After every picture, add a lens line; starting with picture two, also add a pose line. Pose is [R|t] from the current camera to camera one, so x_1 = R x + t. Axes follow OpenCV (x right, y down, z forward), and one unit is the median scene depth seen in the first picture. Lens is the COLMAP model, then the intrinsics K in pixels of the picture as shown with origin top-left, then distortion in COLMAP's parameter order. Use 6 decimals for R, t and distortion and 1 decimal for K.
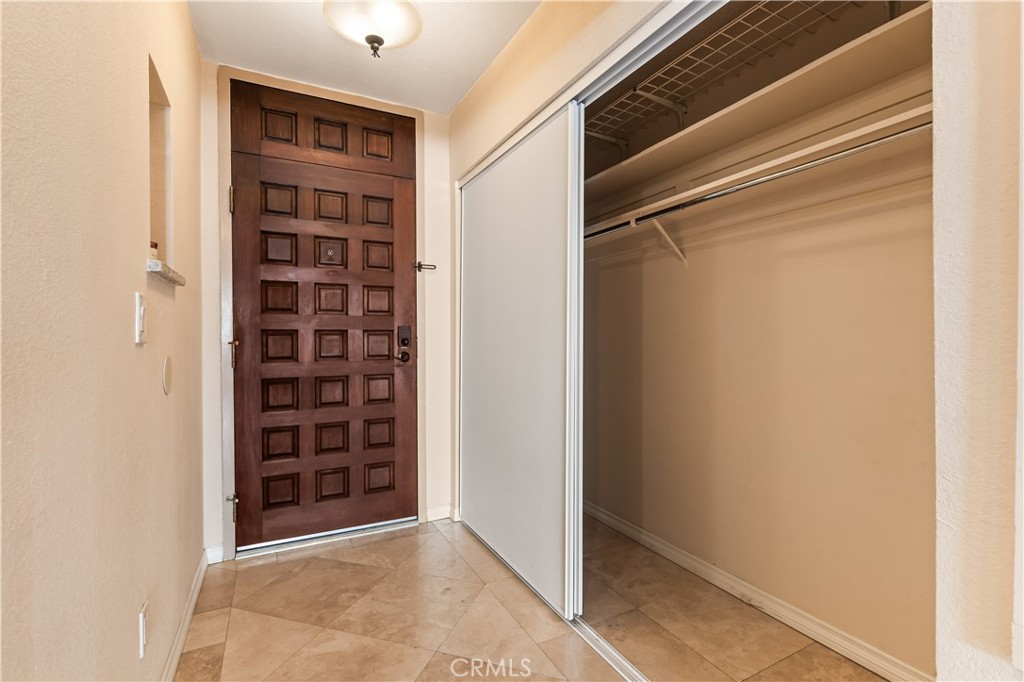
lens RADIAL K [[460.5, 0, 512.0], [0, 460.5, 341.0], [0, 0, 1]] dist [0.000783, 0.000094]
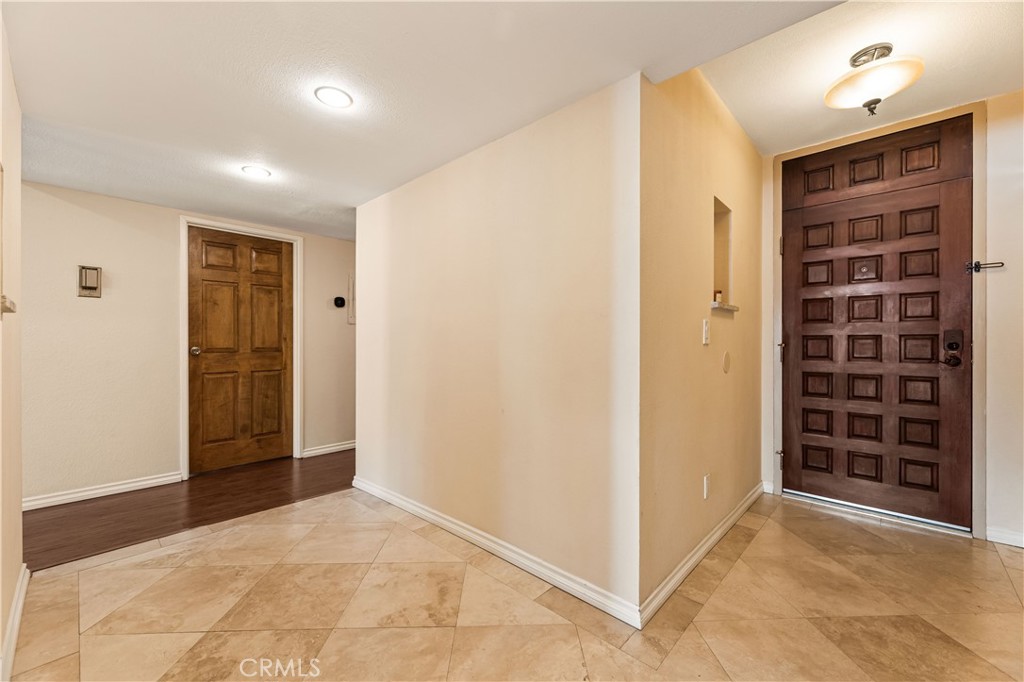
lens RADIAL K [[410.5, 0, 528.9], [0, 410.5, 342.0], [0, 0, 1]] dist [-0.000926, -0.000103]
pose [[0.354358, 0.004400, -0.935099, 0.292249], [-0.008529, 0.999963, 0.001474, -0.000236], [0.935071, 0.007453, 0.354383, -0.179141]]
